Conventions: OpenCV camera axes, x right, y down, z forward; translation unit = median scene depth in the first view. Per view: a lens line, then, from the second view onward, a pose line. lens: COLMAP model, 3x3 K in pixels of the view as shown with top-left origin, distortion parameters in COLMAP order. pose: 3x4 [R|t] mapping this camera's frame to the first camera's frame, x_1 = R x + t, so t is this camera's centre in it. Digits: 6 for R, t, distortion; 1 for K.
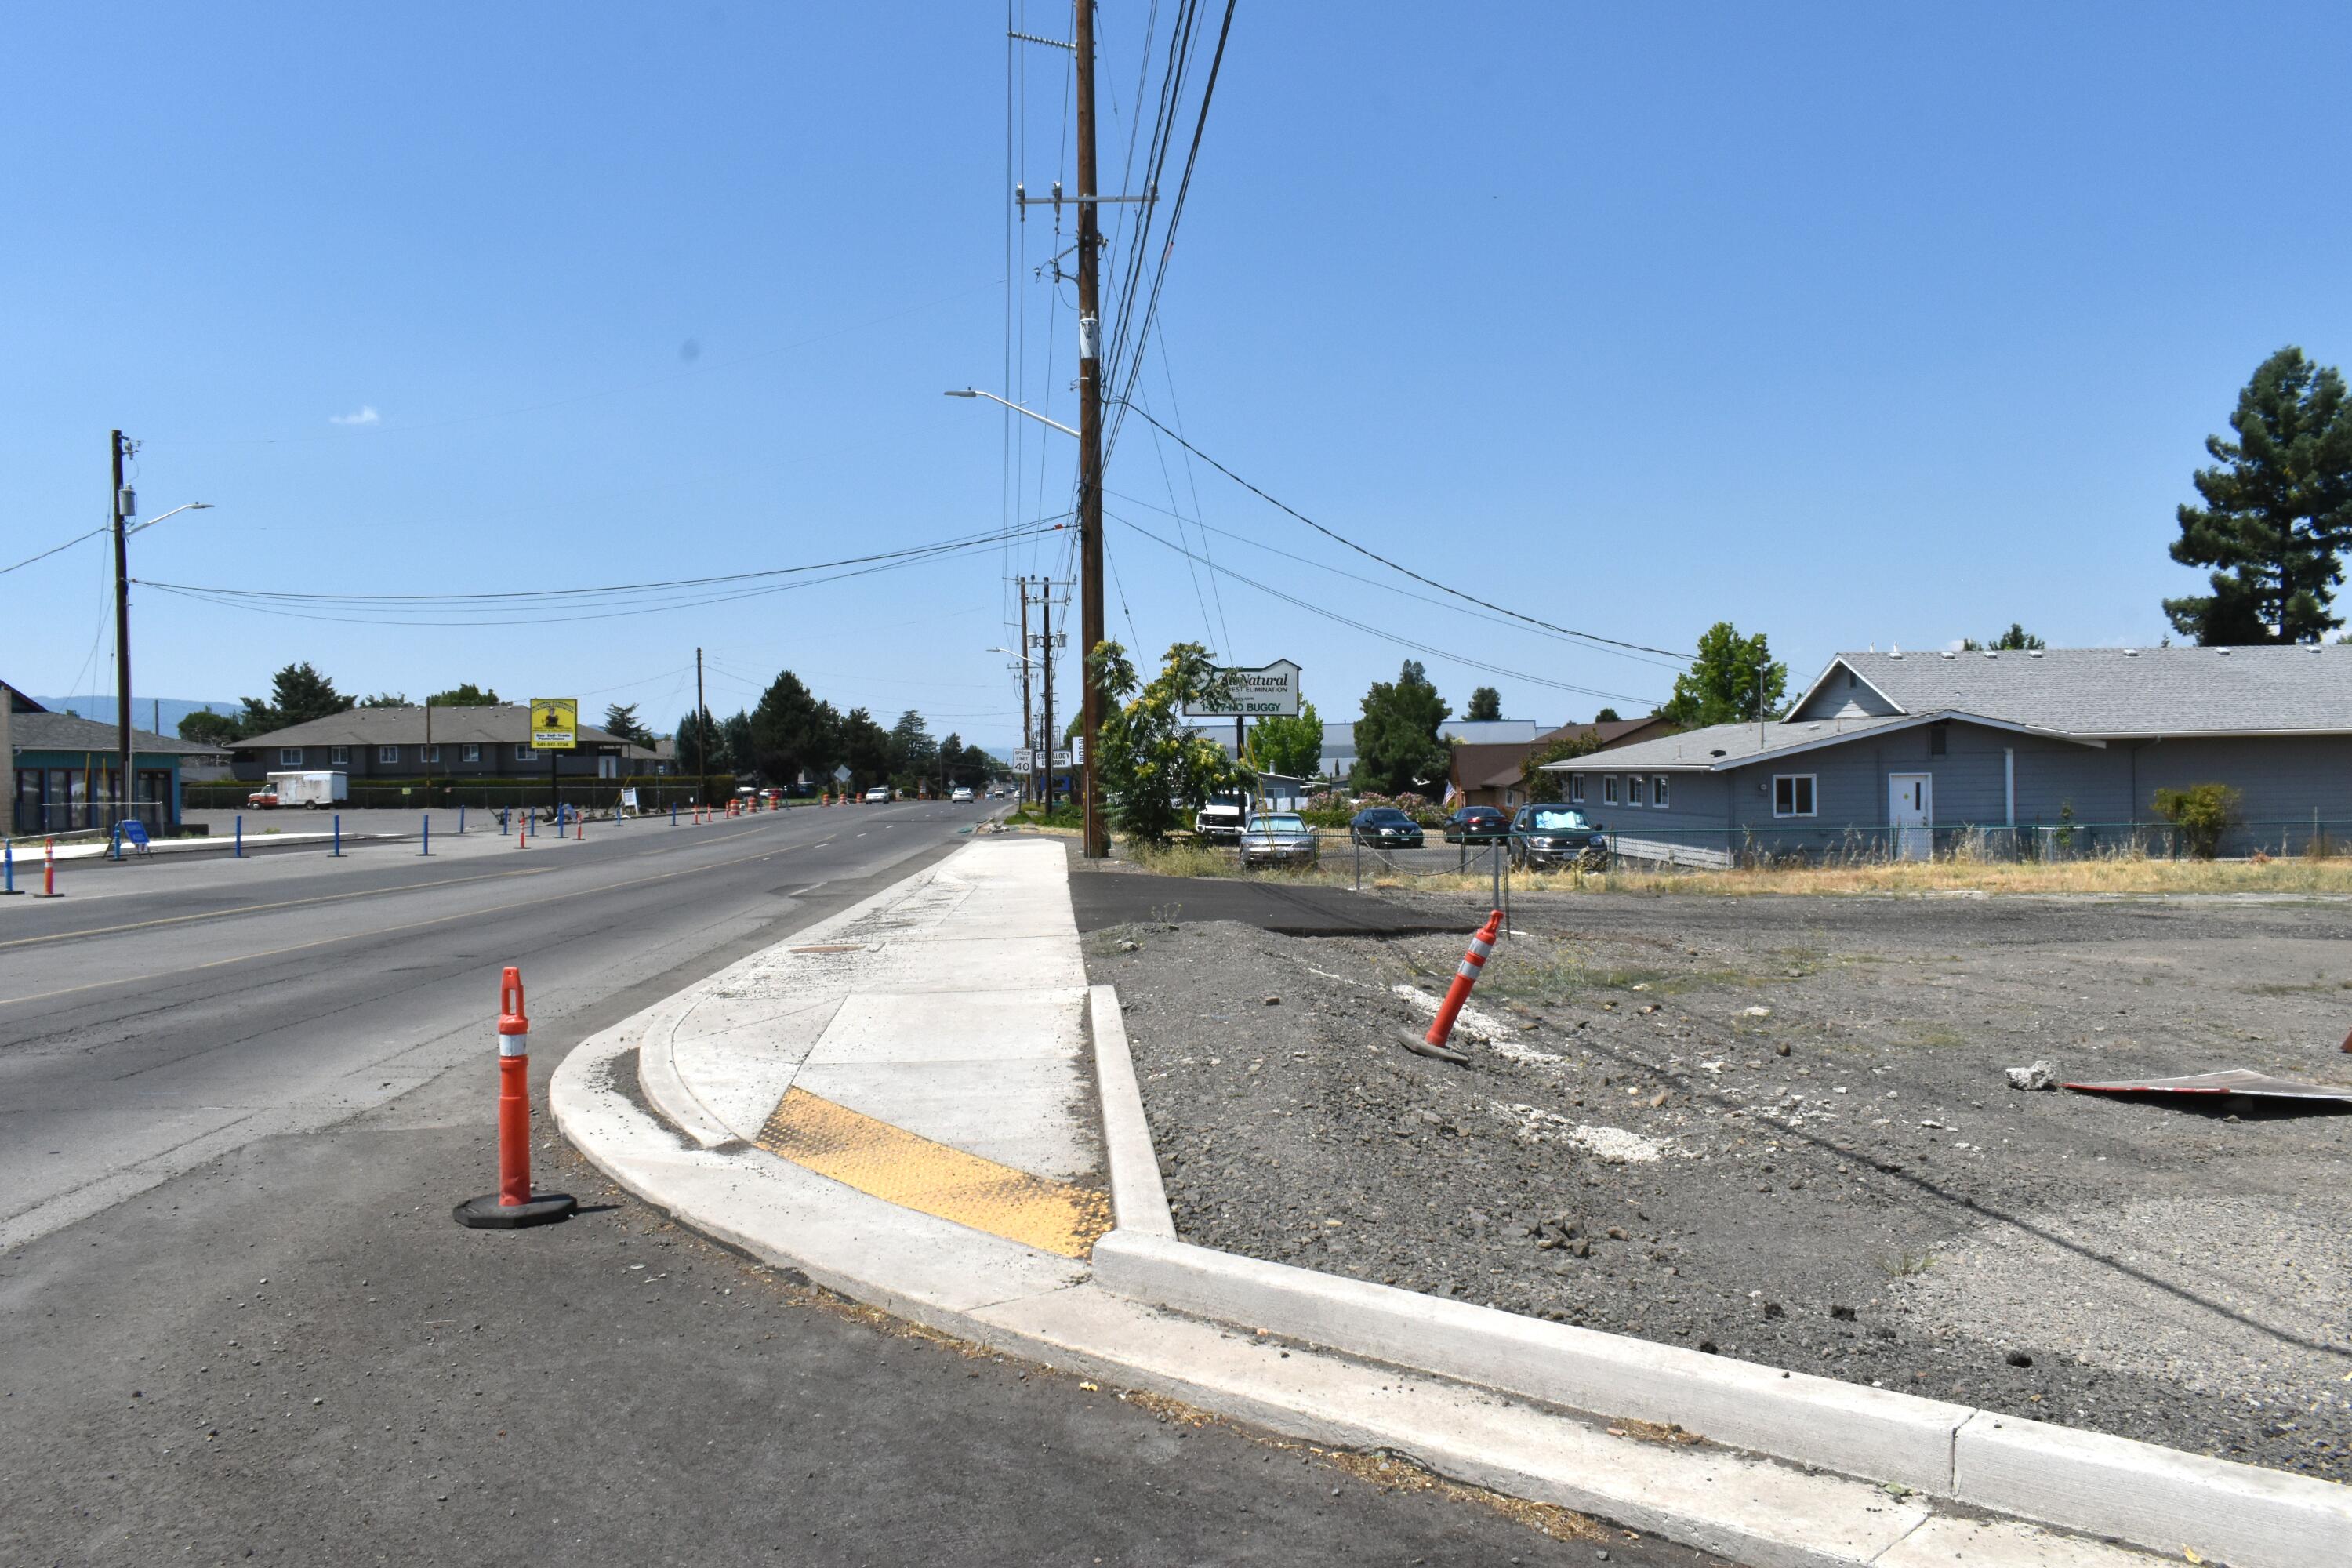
lens RADIAL K [[1800.2, 0, 1179.0], [0, 1800.2, 785.6], [0, 0, 1]] dist [-0.024647, 0.012236]
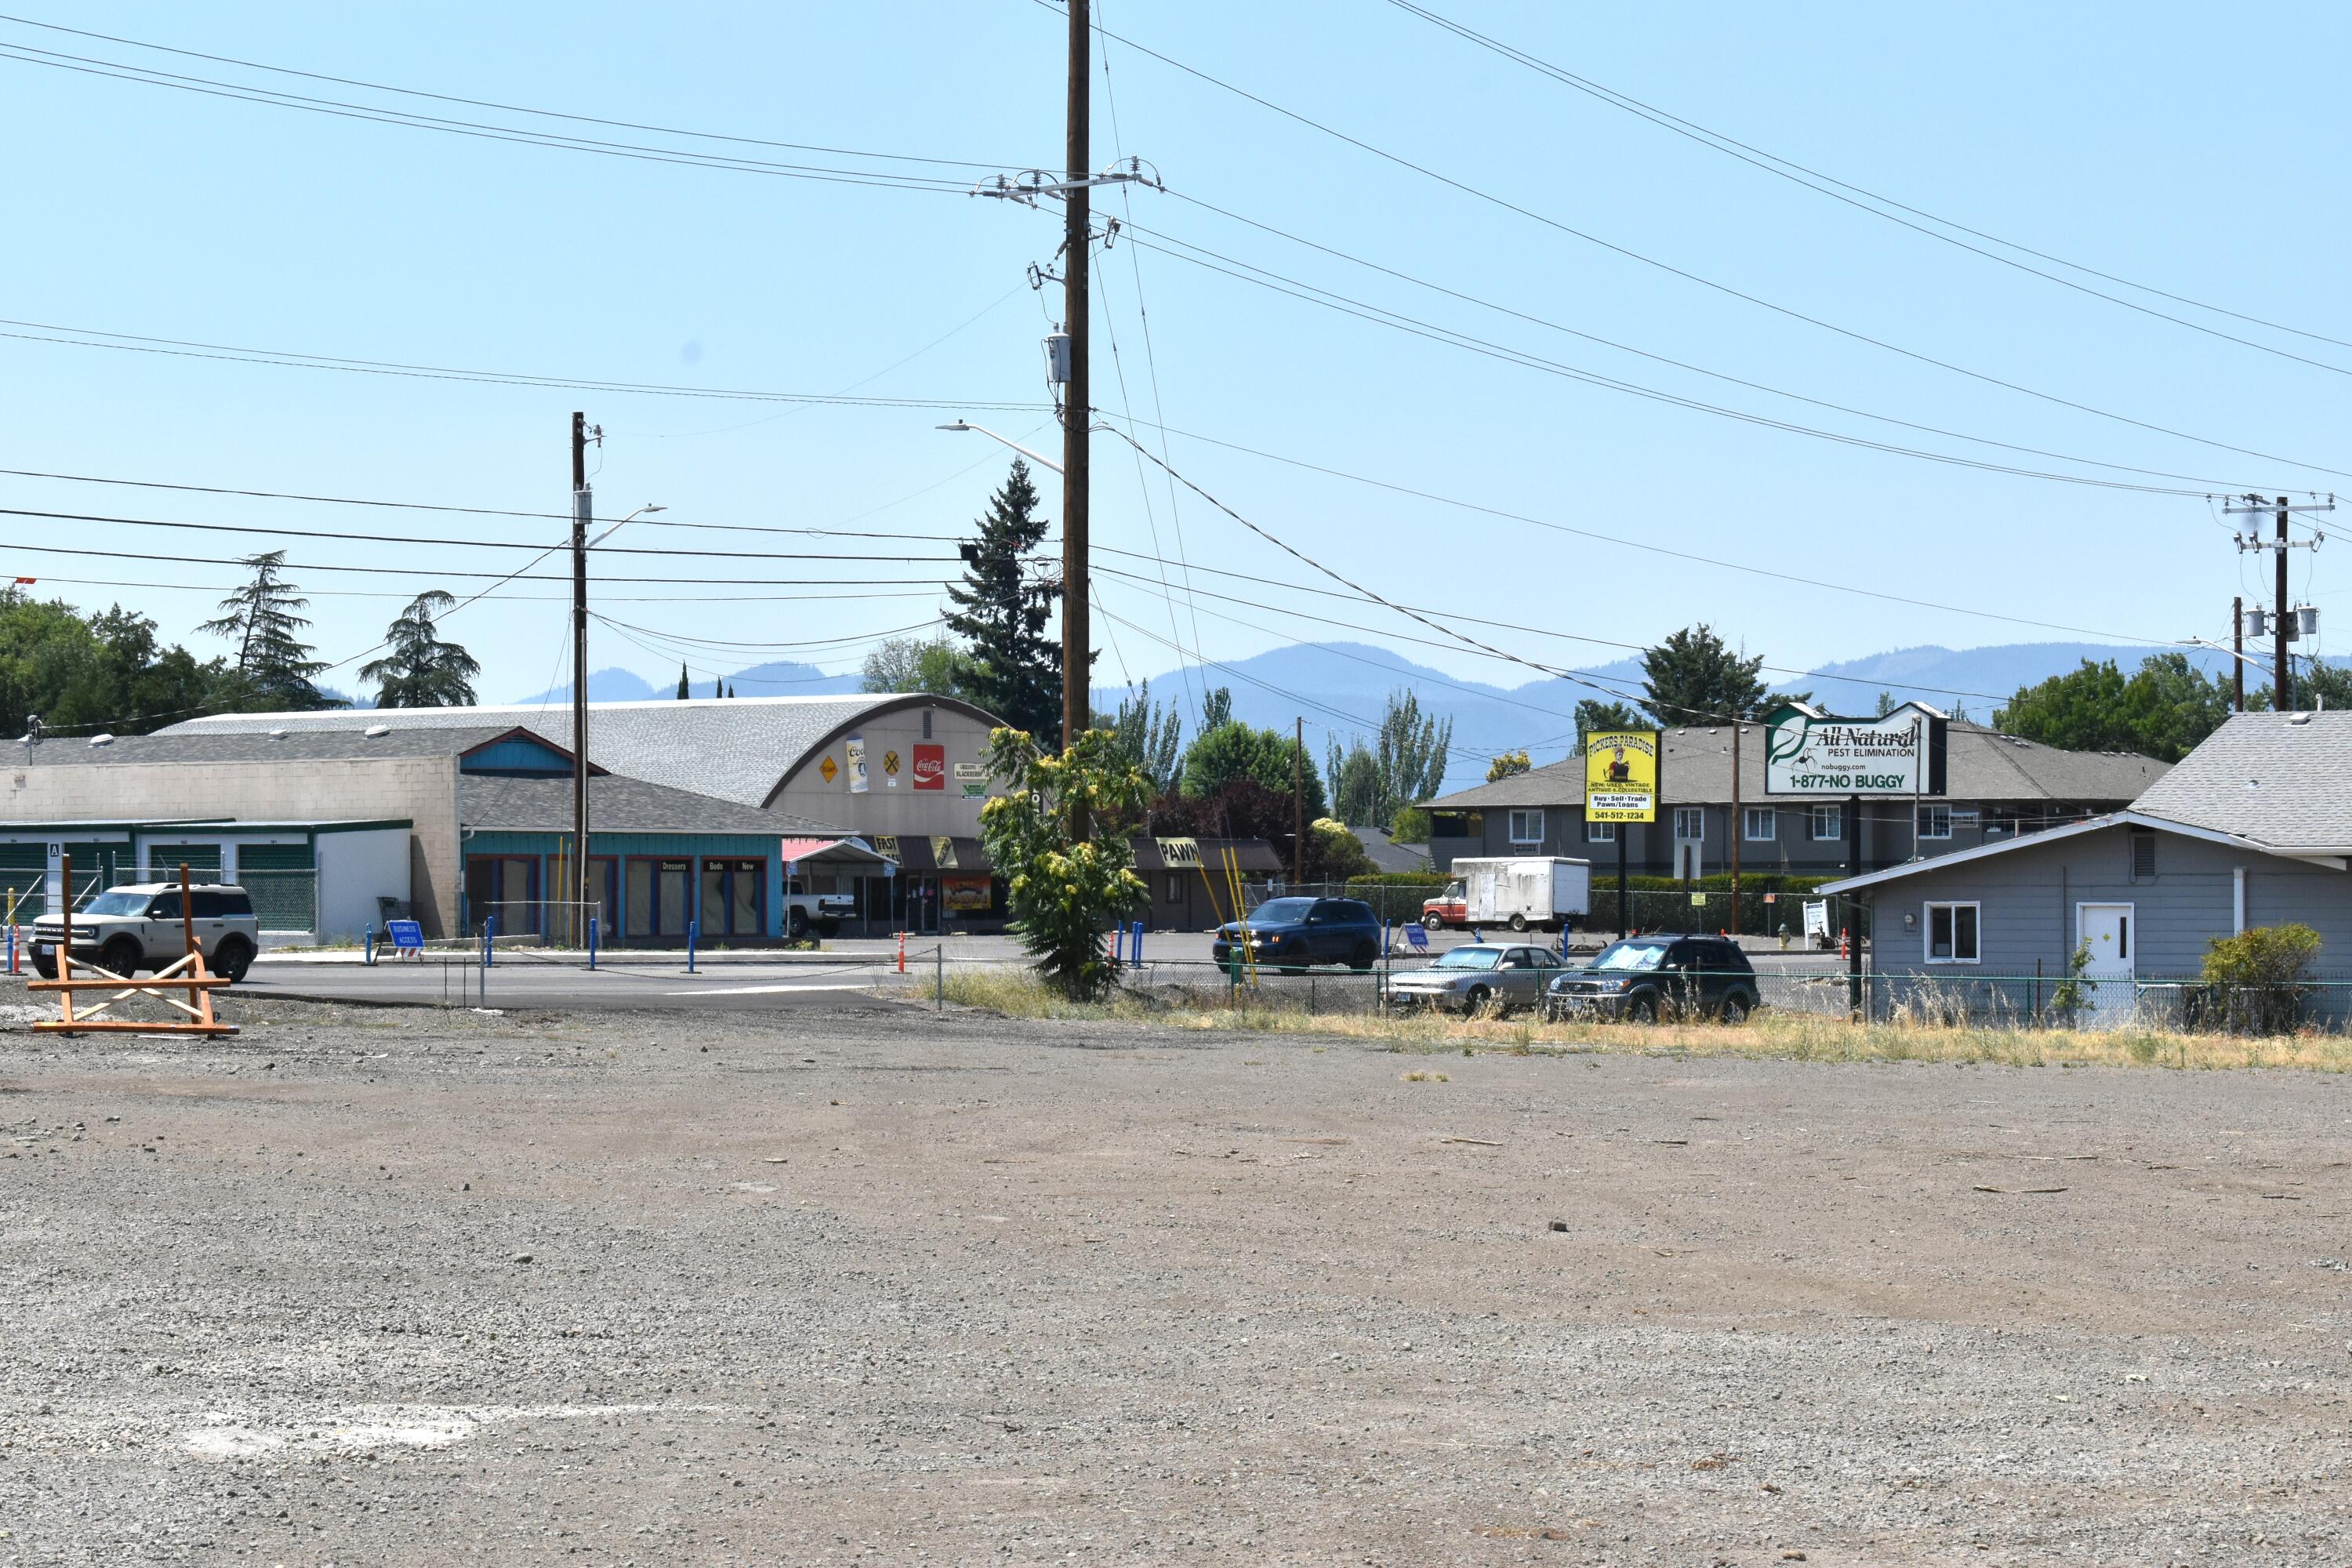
lens RADIAL K [[5400.3, 0, 1176.0], [0, 5400.3, 784.0], [0, 0, 1]] dist [-0.026648, -0.064961]
pose [[0.756028, 0.003942, -0.654527, 1.068946], [-0.017627, 0.999742, -0.014339, -0.011831], [0.654302, 0.022378, 0.755902, -0.549728]]
